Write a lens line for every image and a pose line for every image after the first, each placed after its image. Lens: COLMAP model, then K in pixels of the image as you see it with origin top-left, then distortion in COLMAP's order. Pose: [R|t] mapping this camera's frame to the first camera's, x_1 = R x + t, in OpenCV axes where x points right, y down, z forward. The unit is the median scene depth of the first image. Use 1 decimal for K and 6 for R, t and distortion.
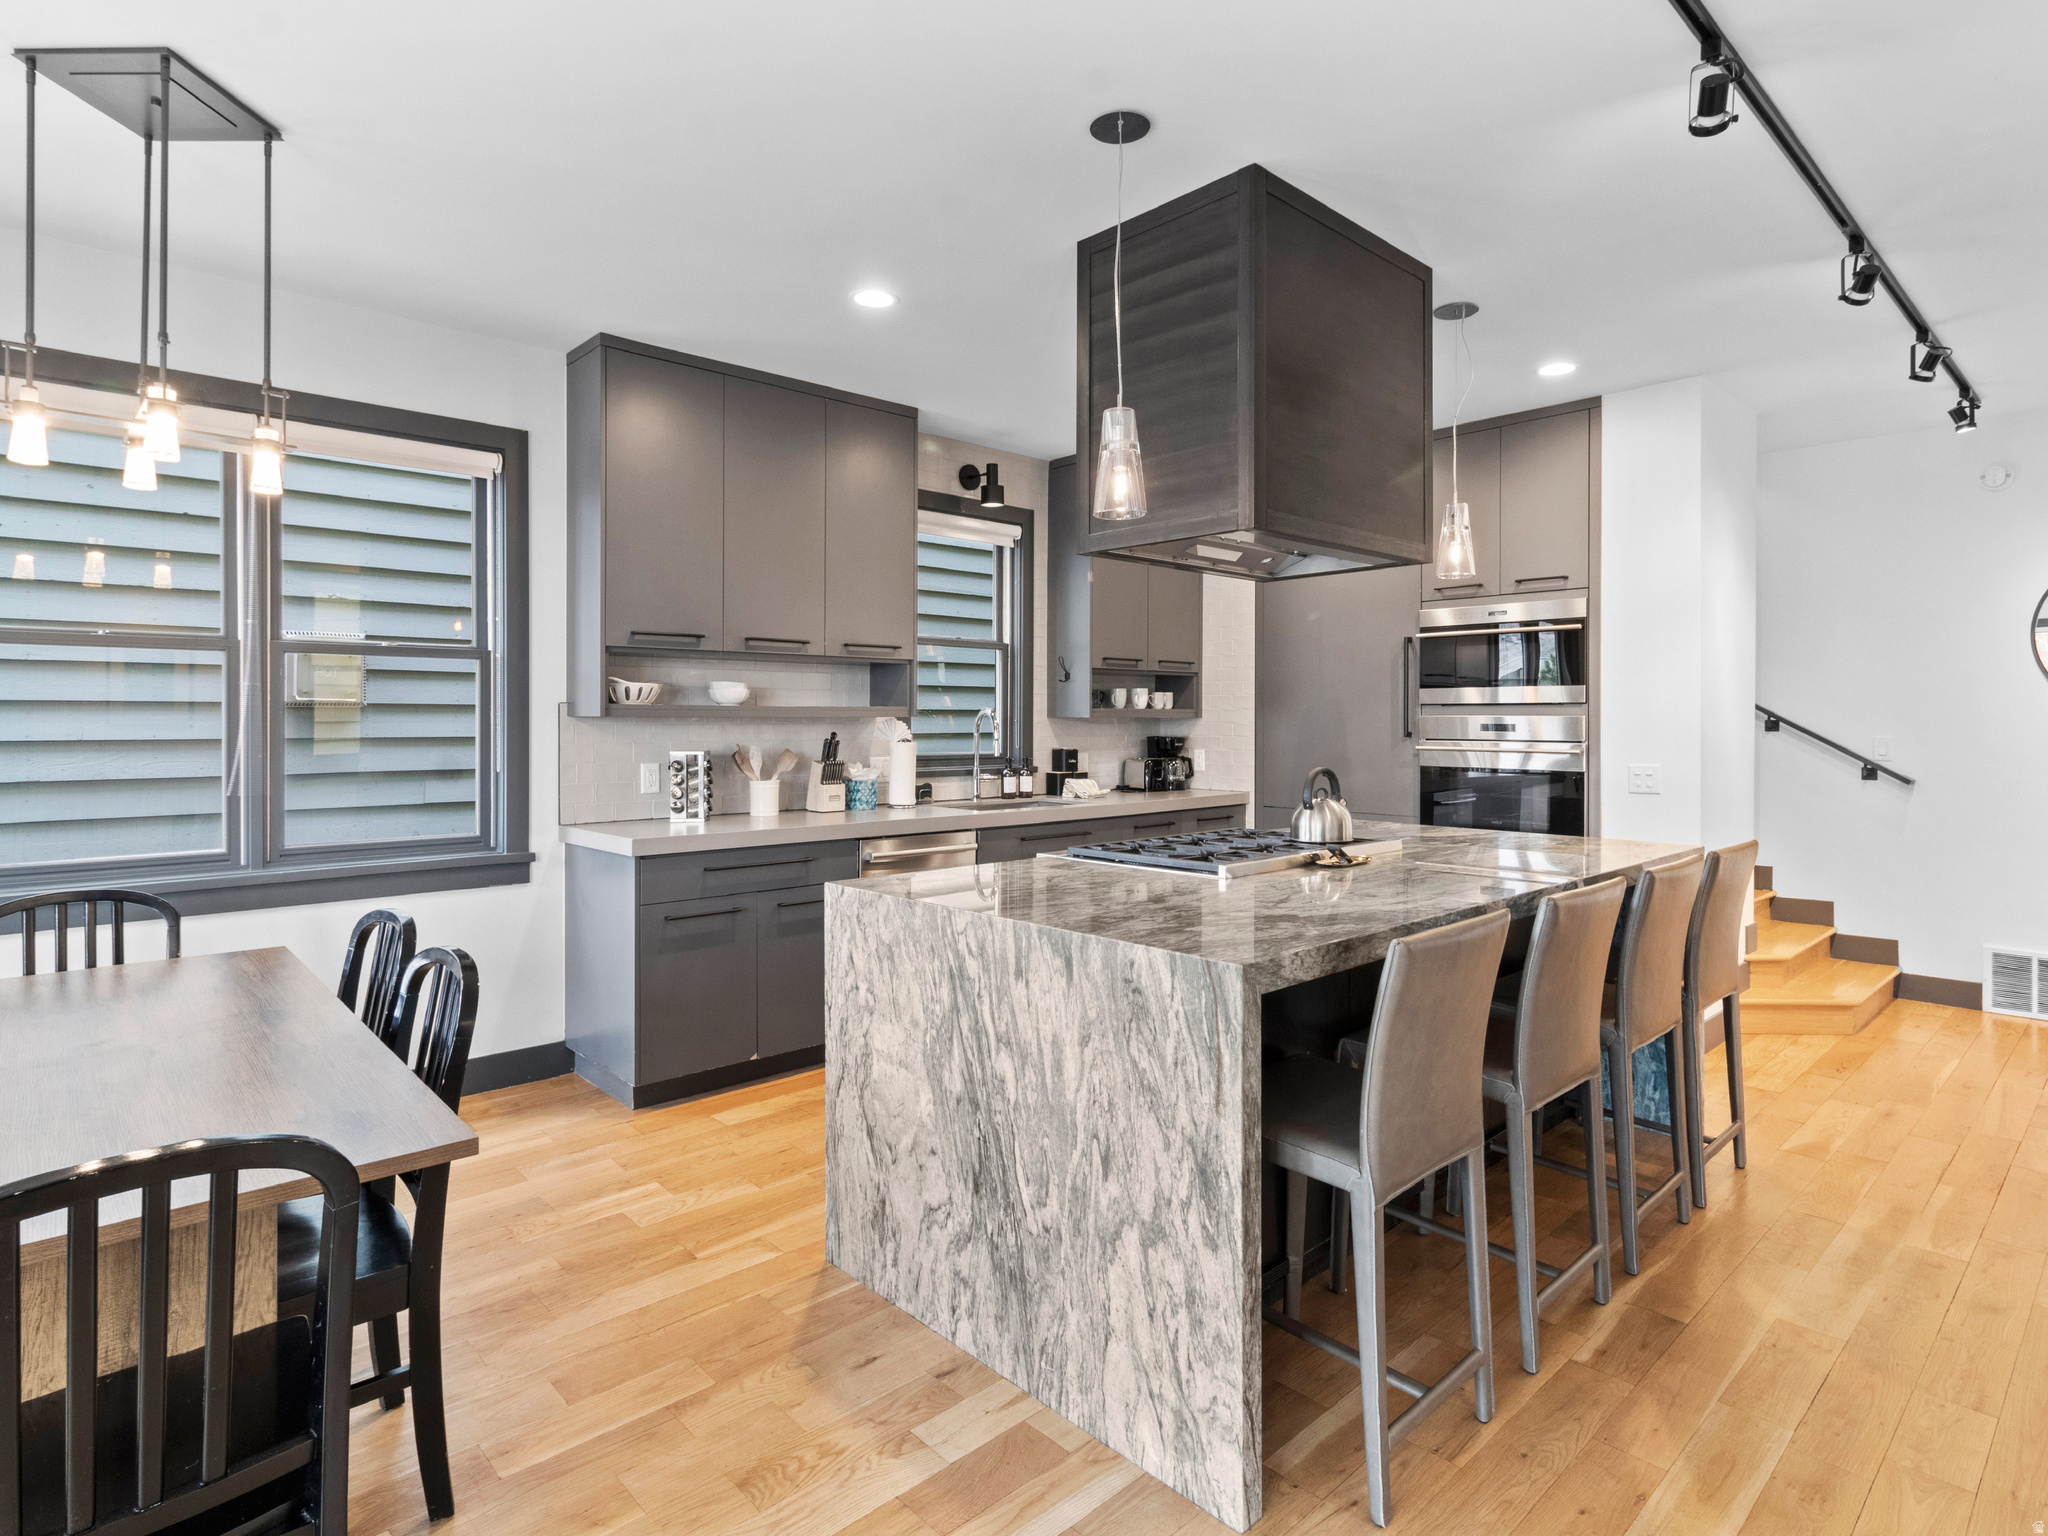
lens RADIAL K [[1084.6, 0, 1026.3], [0, 1084.6, 720.1], [0, 0, 1]] dist [-0.000074, -0.000139]
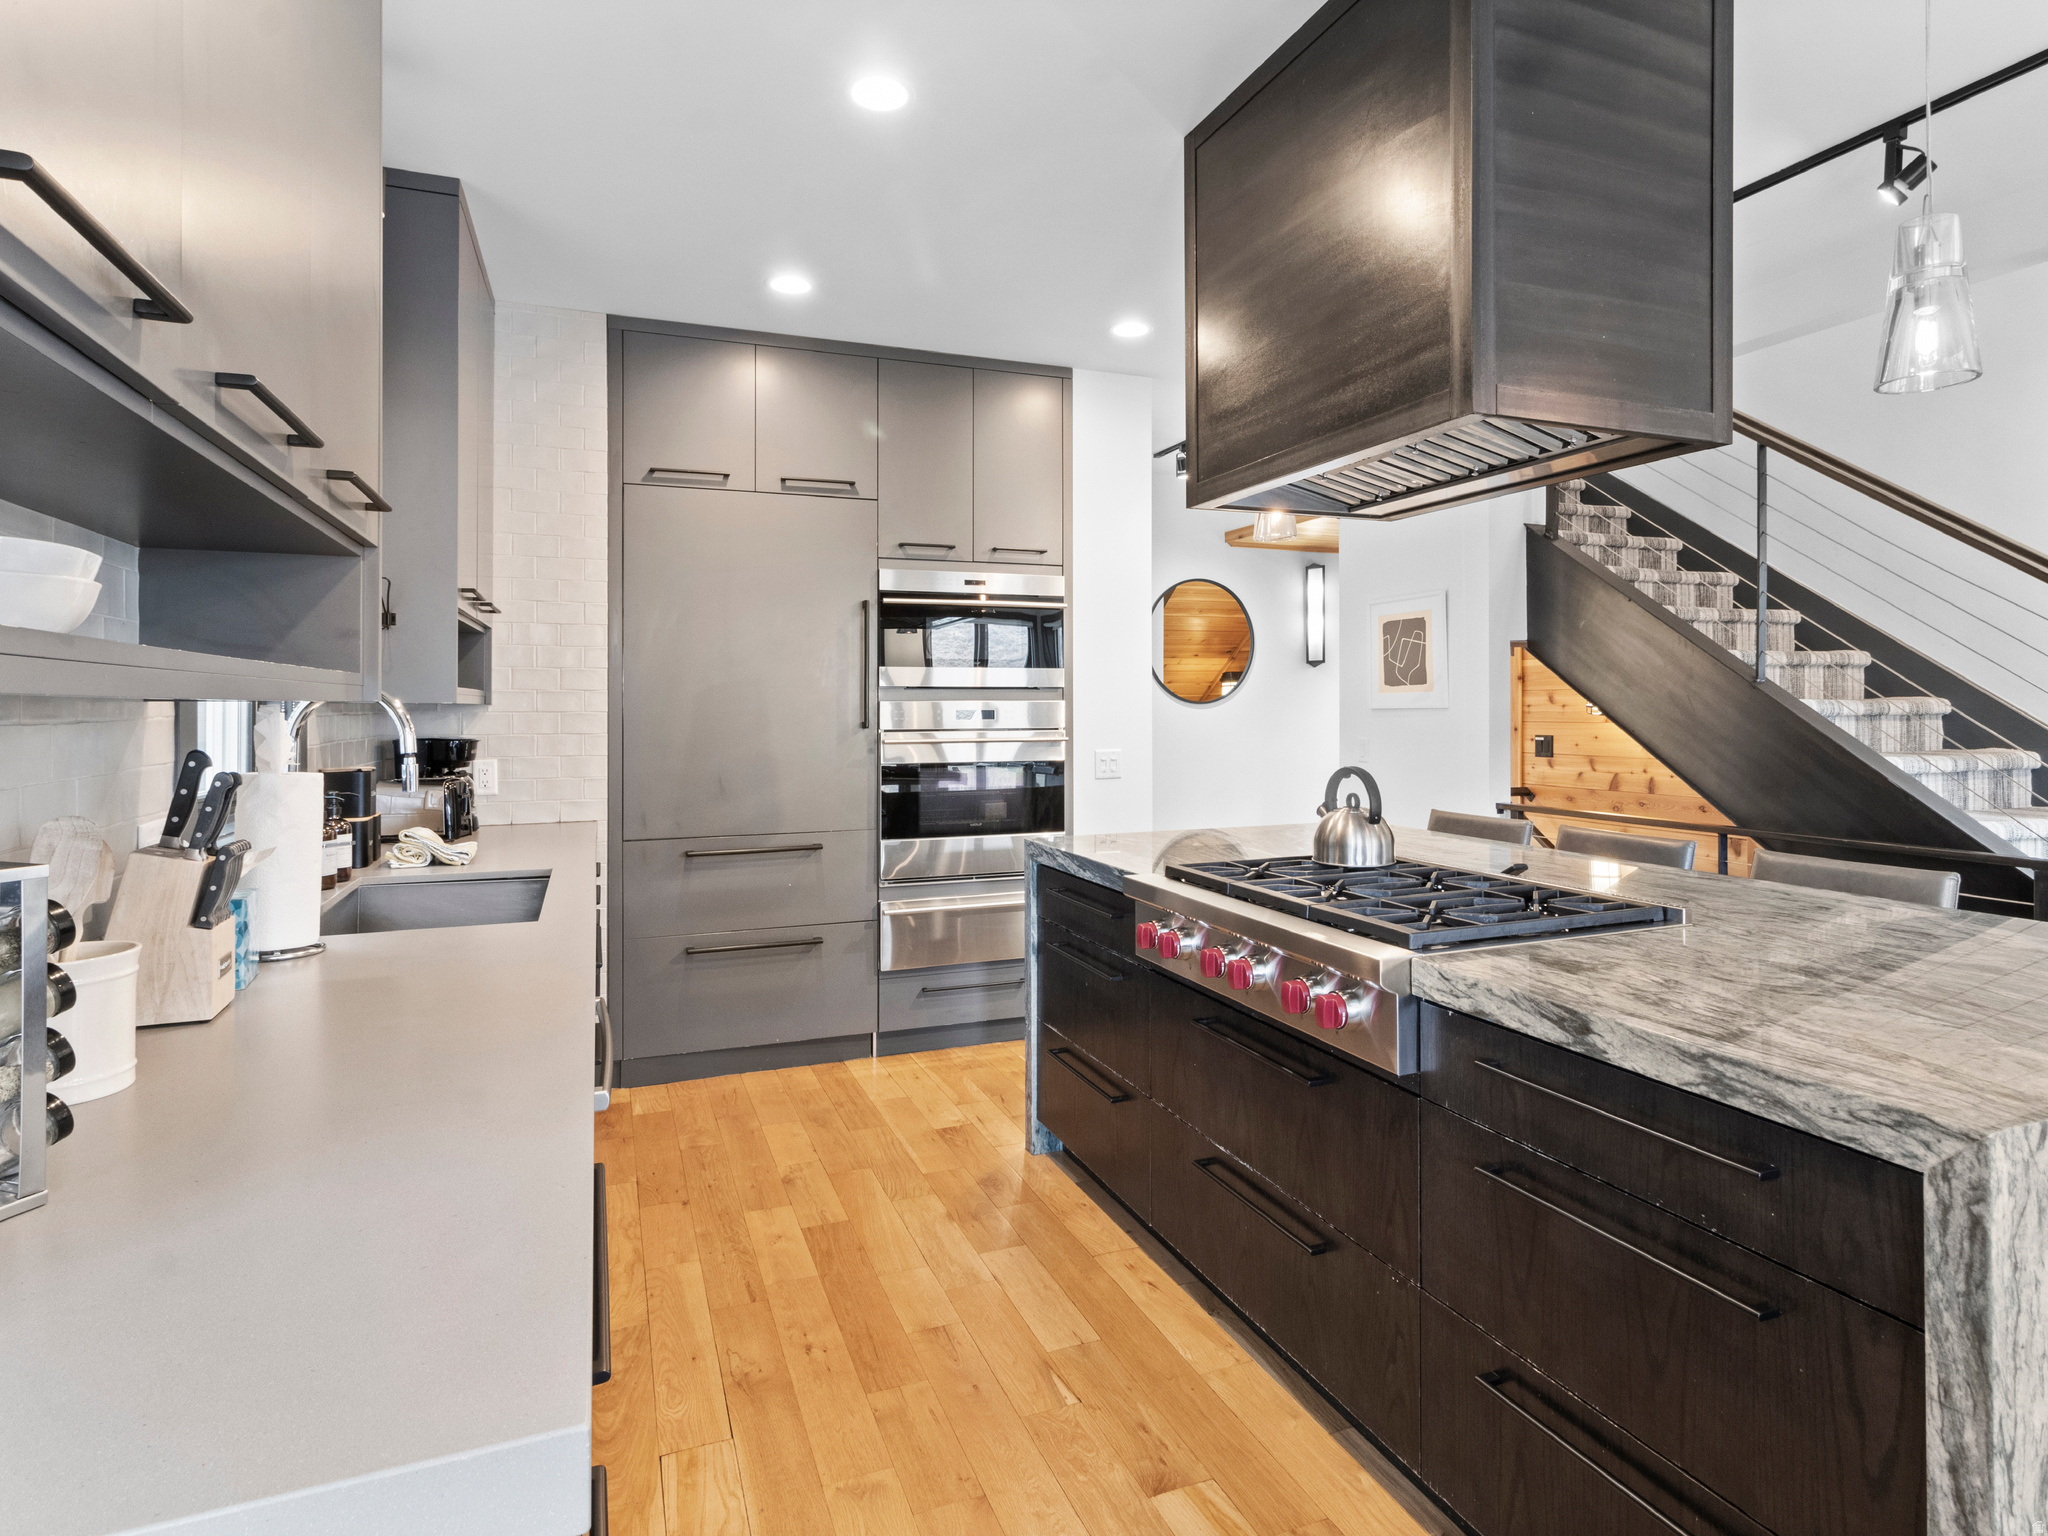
lens RADIAL K [[1084.6, 0, 1026.3], [0, 1084.6, 720.1], [0, 0, 1]] dist [-0.000074, -0.000139]
pose [[0.354467, -0.012700, 0.934982, -0.363996], [0.004373, 0.999919, 0.011924, 0.001024], [-0.935058, -0.000138, 0.354494, 0.660755]]
